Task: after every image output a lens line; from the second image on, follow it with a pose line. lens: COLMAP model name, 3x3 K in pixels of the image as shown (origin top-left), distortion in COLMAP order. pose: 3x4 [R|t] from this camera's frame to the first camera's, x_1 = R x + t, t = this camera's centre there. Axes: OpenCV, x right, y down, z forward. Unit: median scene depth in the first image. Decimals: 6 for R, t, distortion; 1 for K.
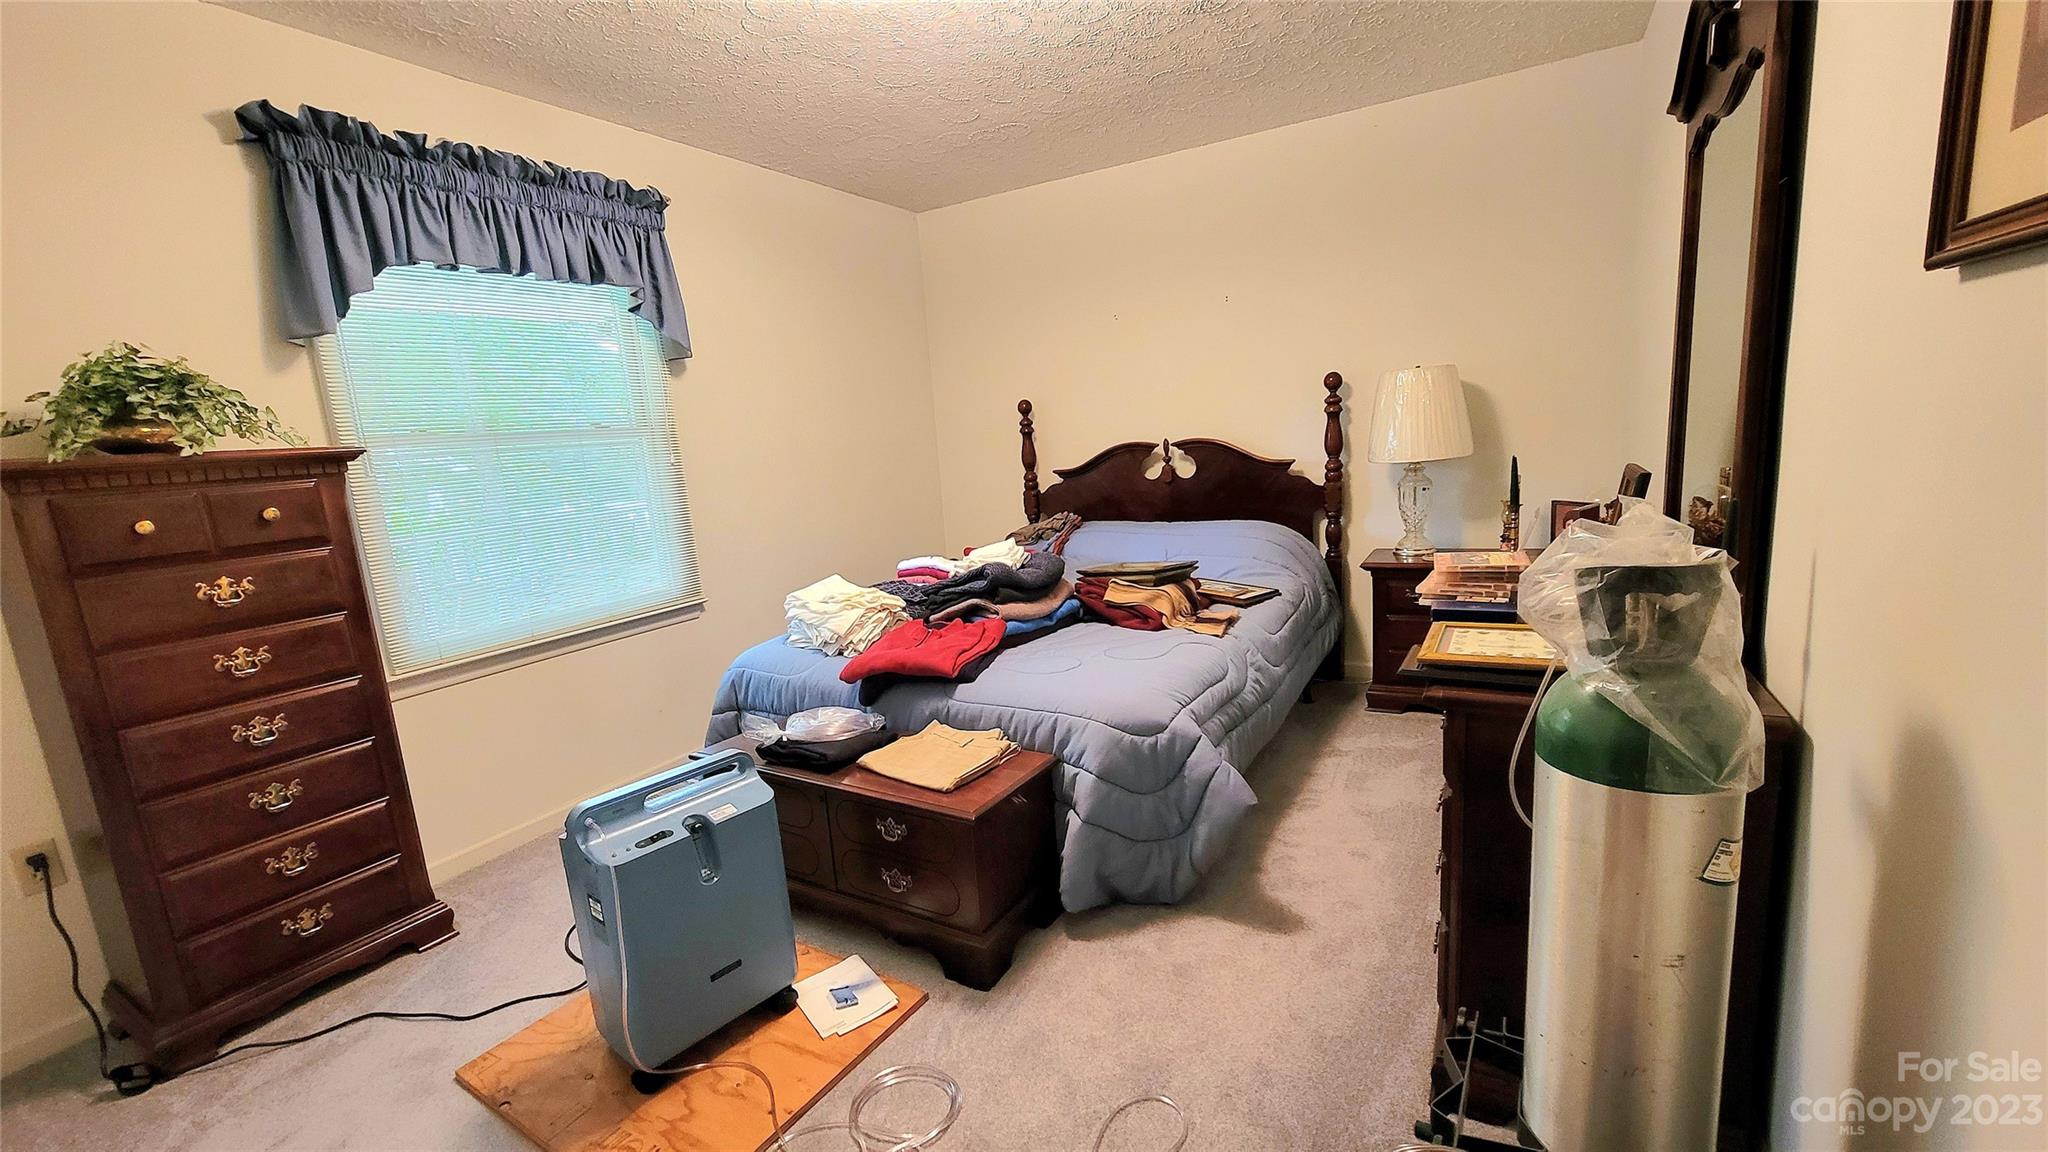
lens RADIAL K [[836.3, 0, 1026.7], [0, 836.3, 577.6], [0, 0, 1]] dist [-0.000246, 0.000279]
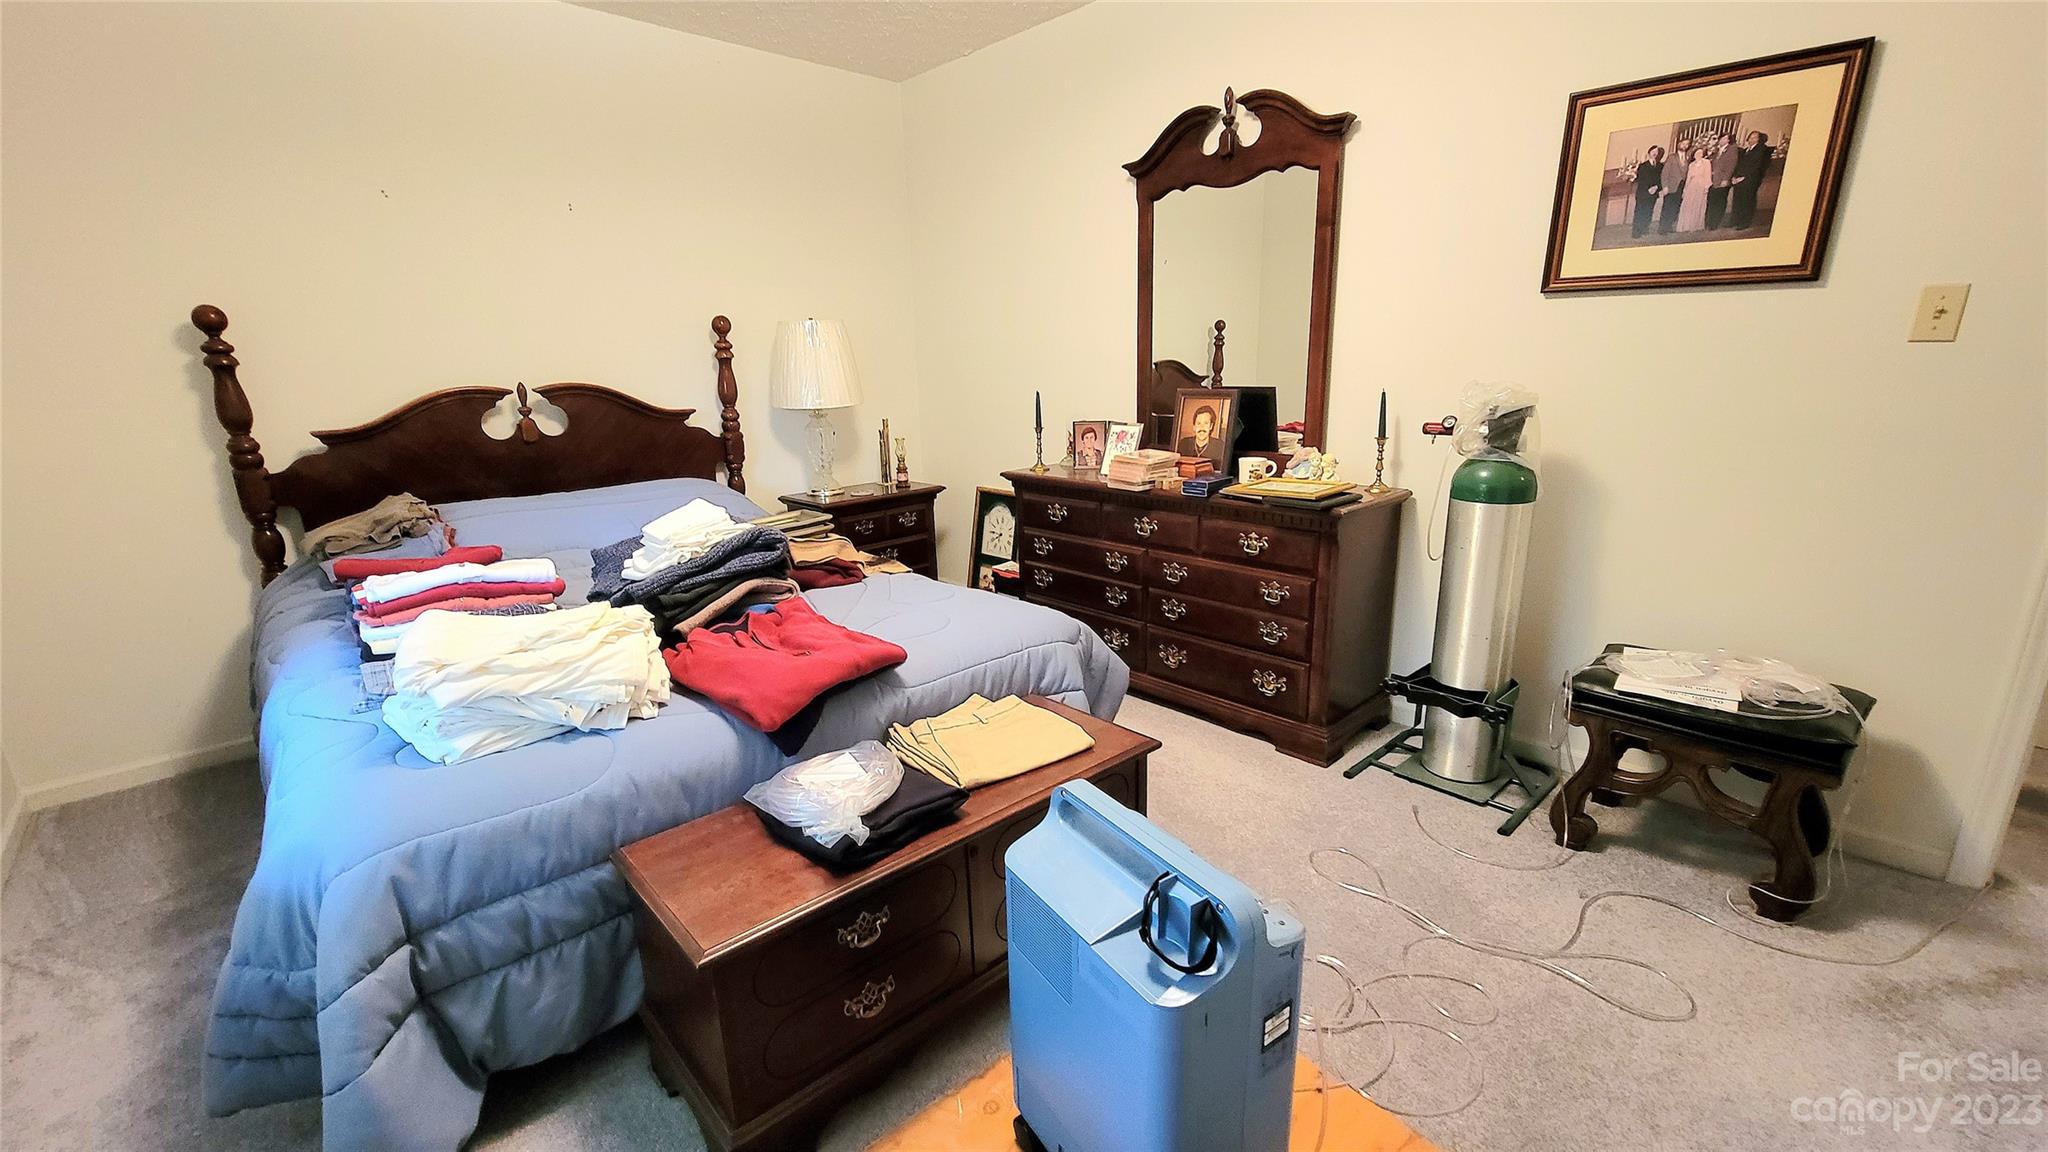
lens RADIAL K [[836.3, 0, 1025.5], [0, 836.3, 585.3], [0, 0, 1]] dist [-0.000246, 0.000279]
pose [[0.281771, -0.189348, 0.940613, -0.470653], [0.169651, 0.974720, 0.145393, -0.024582], [-0.944364, 0.118608, 0.306771, 0.398449]]
